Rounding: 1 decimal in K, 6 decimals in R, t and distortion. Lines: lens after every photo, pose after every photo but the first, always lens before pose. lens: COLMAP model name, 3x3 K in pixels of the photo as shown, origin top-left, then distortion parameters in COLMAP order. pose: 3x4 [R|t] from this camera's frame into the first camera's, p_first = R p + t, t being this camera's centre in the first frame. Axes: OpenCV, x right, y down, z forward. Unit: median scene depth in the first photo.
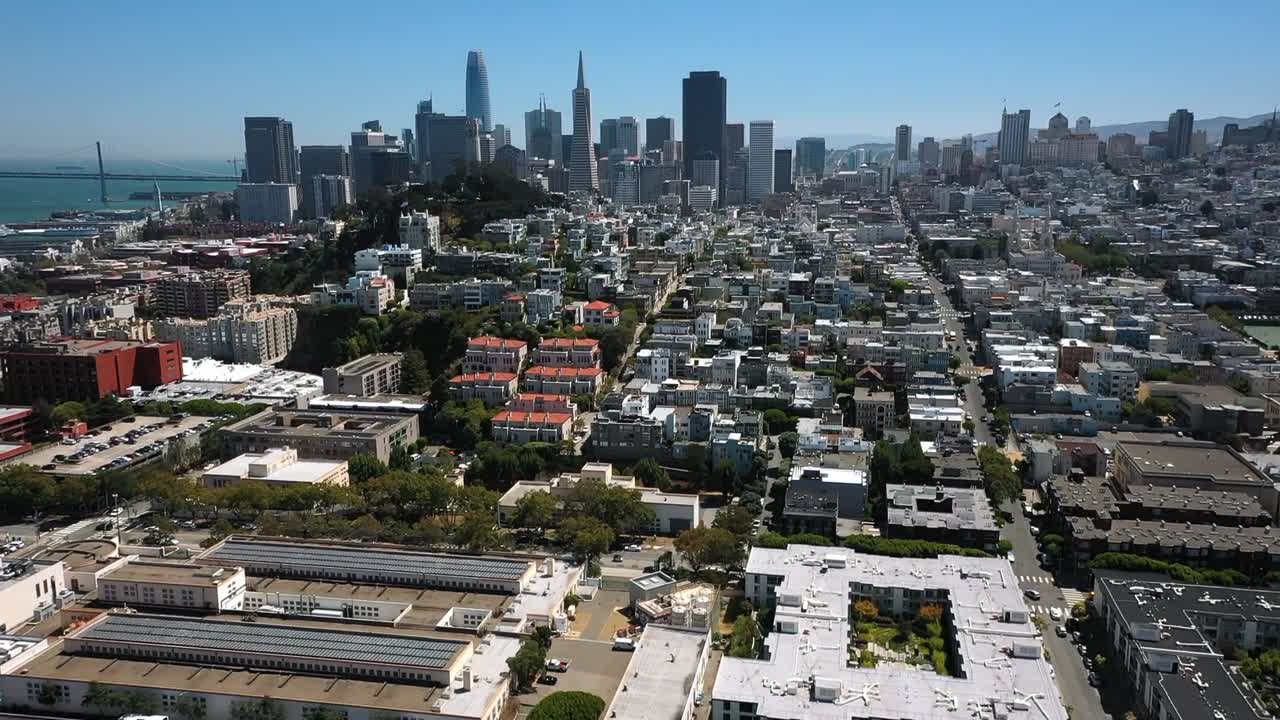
lens RADIAL K [[1002.2, 0, 642.9], [0, 1002.2, 364.0], [0, 0, 1]] dist [0.060563, 0.001607]
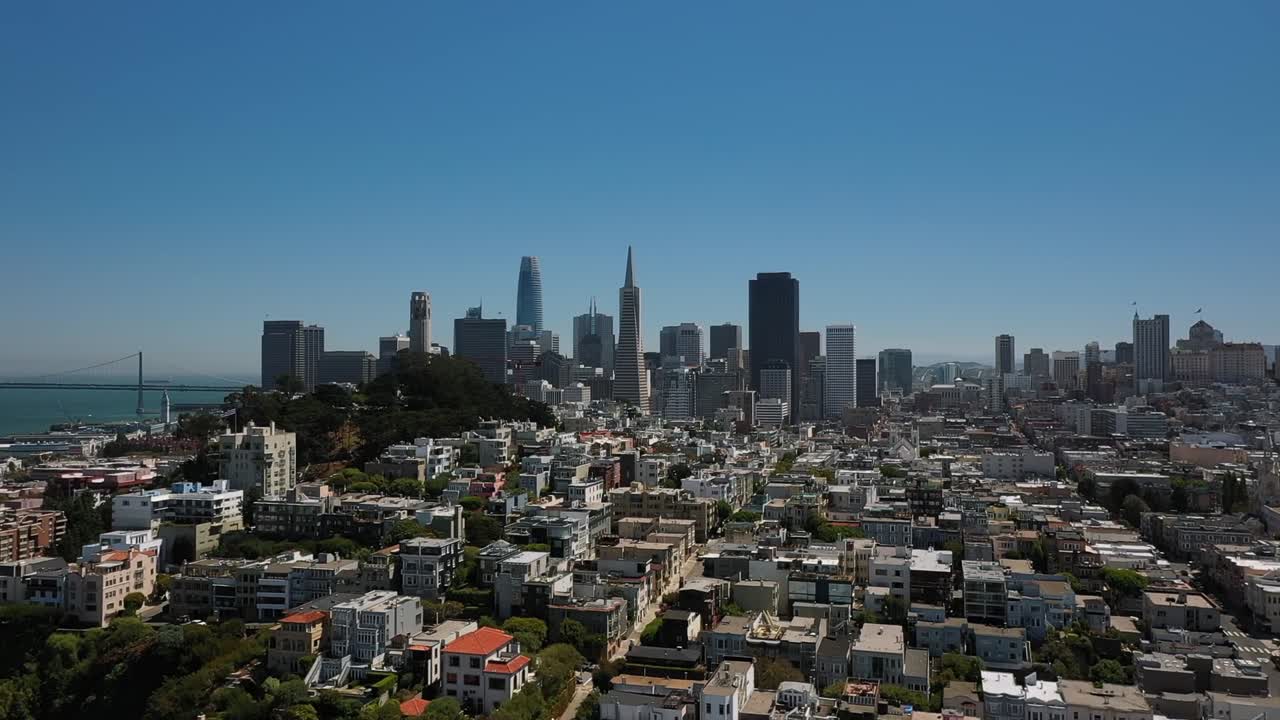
lens RADIAL K [[1002.2, 0, 639.0], [0, 1002.2, 365.0], [0, 0, 1]] dist [0.060563, 0.001607]
pose [[0.996656, 0.008526, -0.081265, 0.029739], [-0.025415, 0.977557, -0.209134, -0.043540], [0.077658, 0.210500, 0.974504, 0.279211]]
